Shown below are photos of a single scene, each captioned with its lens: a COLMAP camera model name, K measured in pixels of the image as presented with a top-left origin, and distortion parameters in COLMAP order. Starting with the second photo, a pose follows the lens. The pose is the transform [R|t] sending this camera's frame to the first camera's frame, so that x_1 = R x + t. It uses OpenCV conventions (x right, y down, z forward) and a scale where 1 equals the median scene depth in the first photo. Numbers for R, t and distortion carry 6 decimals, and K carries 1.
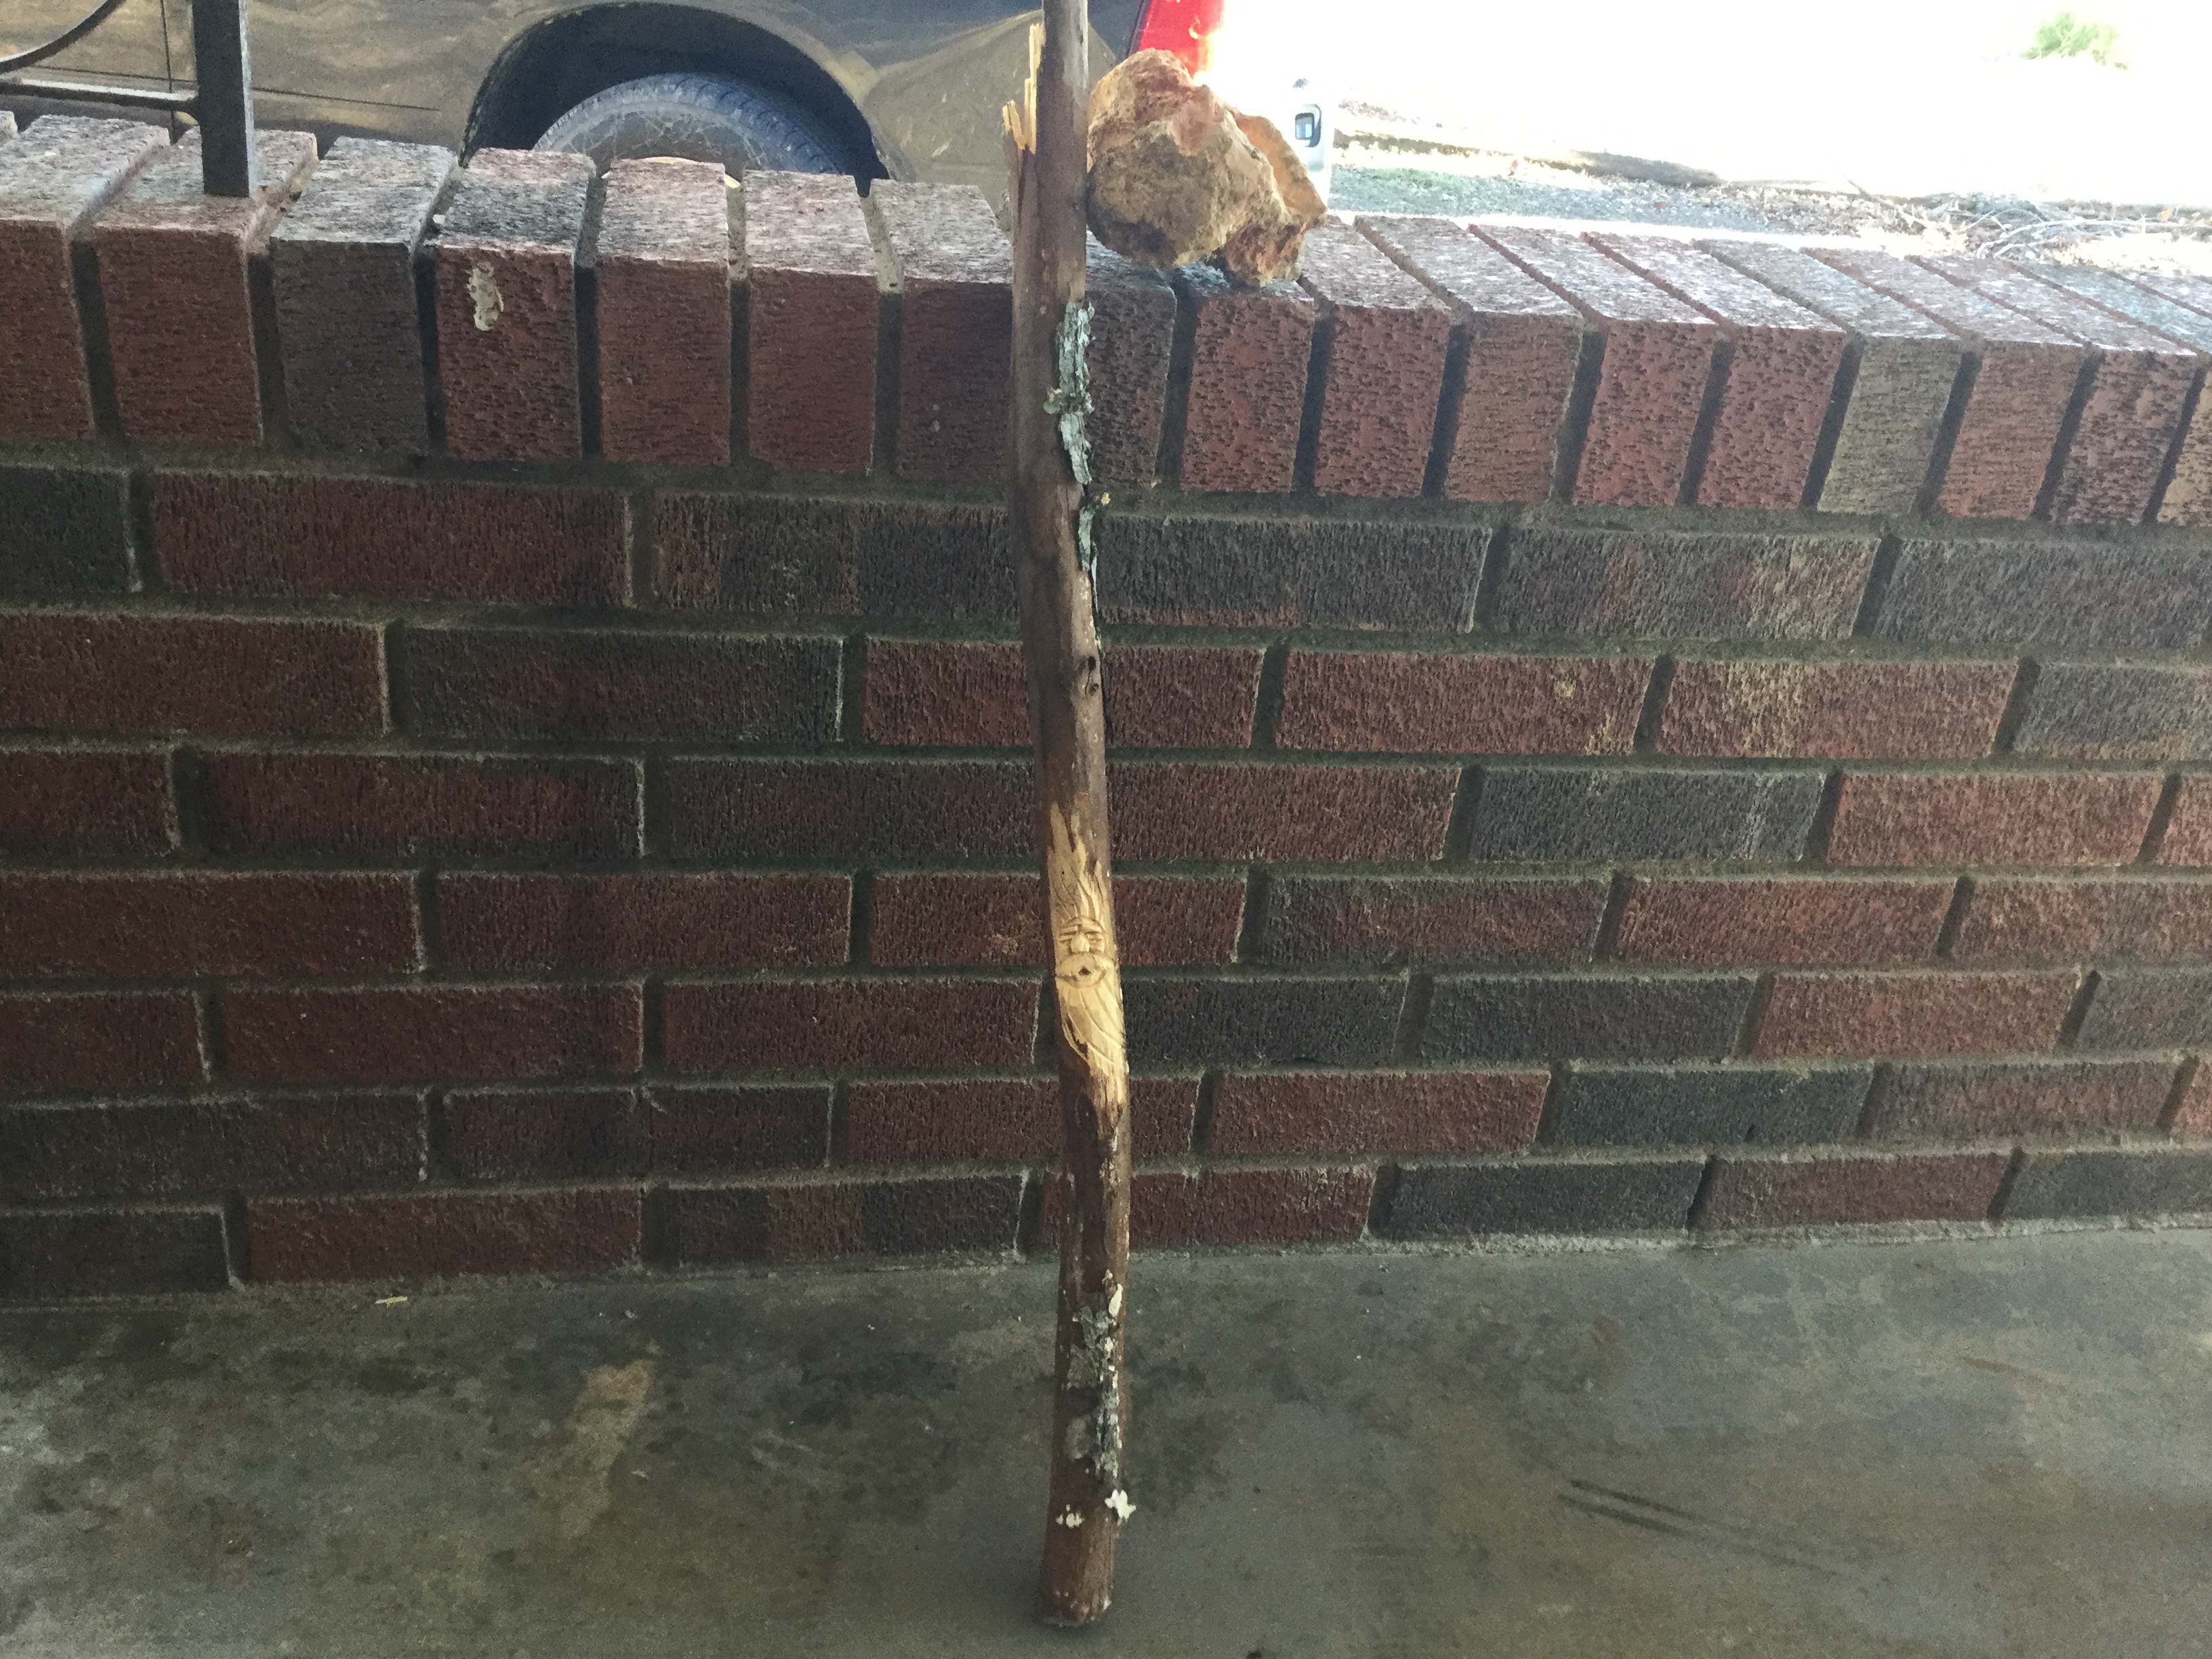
lens RADIAL K [[2125.7, 0, 1106.0], [0, 2125.7, 829.5], [0, 0, 1]] dist [0.072981, -0.024054]
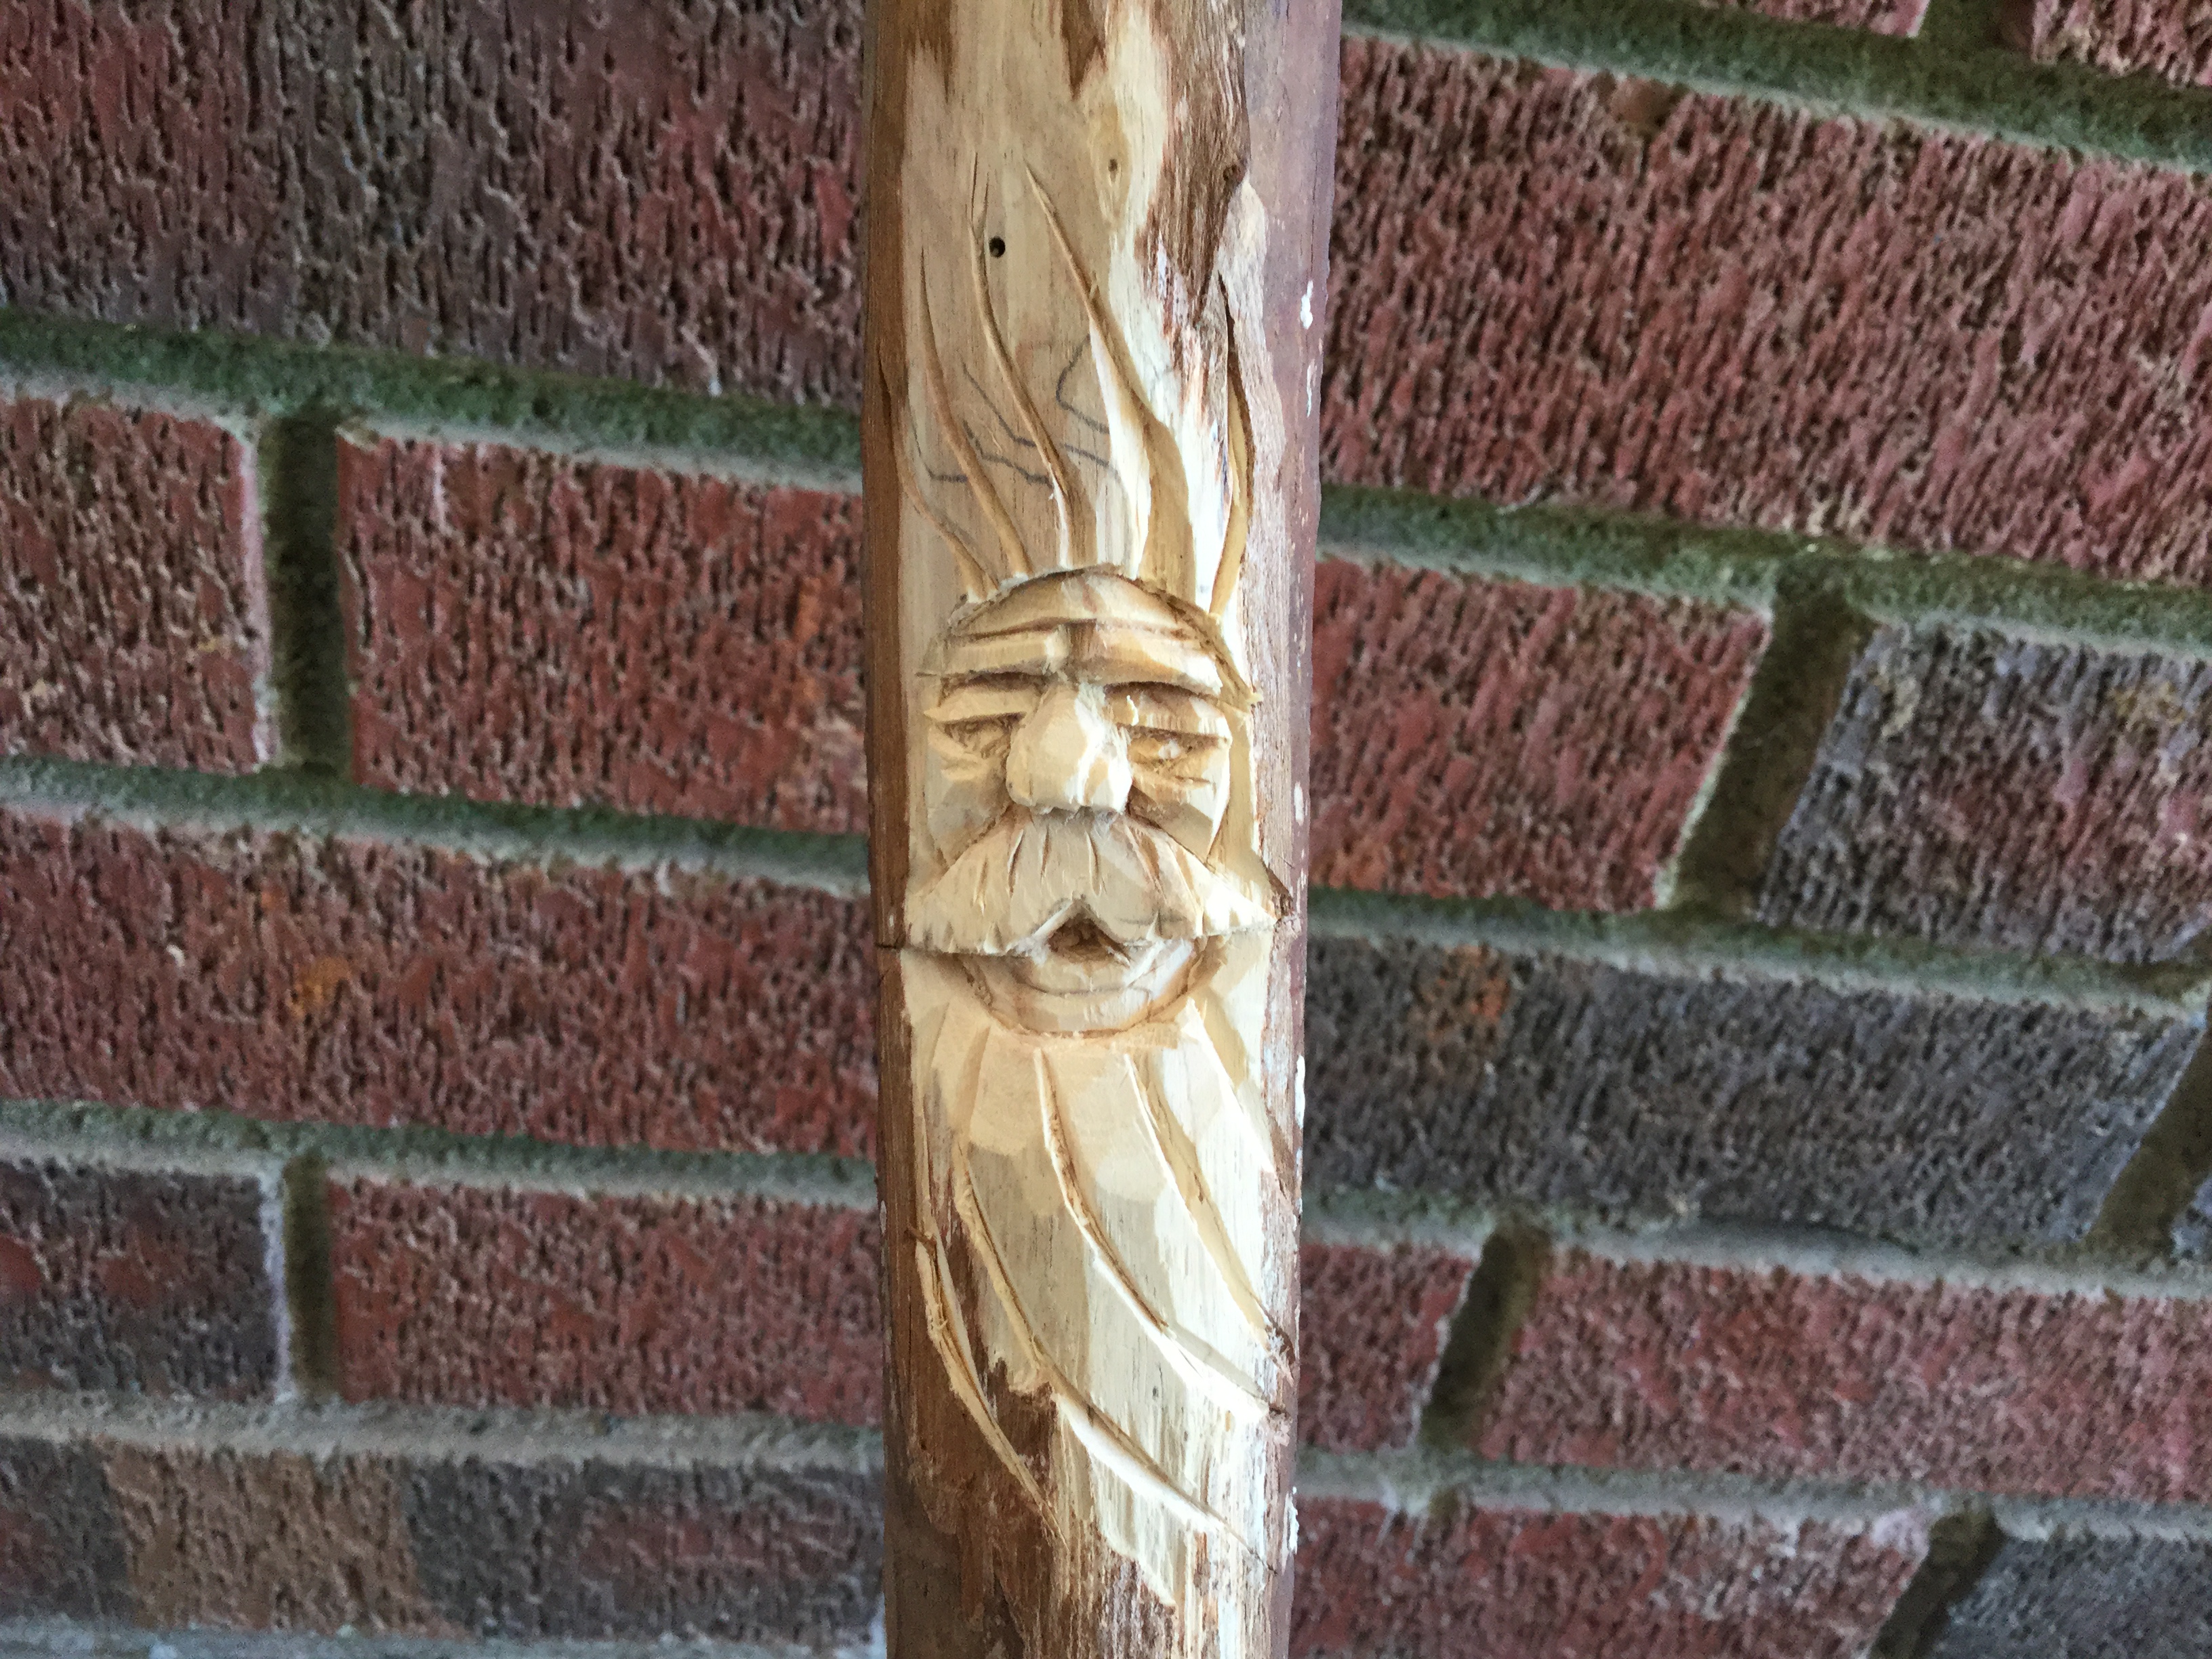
lens RADIAL K [[2125.7, 0, 1106.0], [0, 2125.7, 829.5], [0, 0, 1]] dist [0.072981, -0.024054]
pose [[0.993291, 0.103529, -0.051520, -0.001196], [-0.100176, 0.992916, 0.063893, 0.041763], [0.057770, -0.058304, 0.996626, 0.720039]]
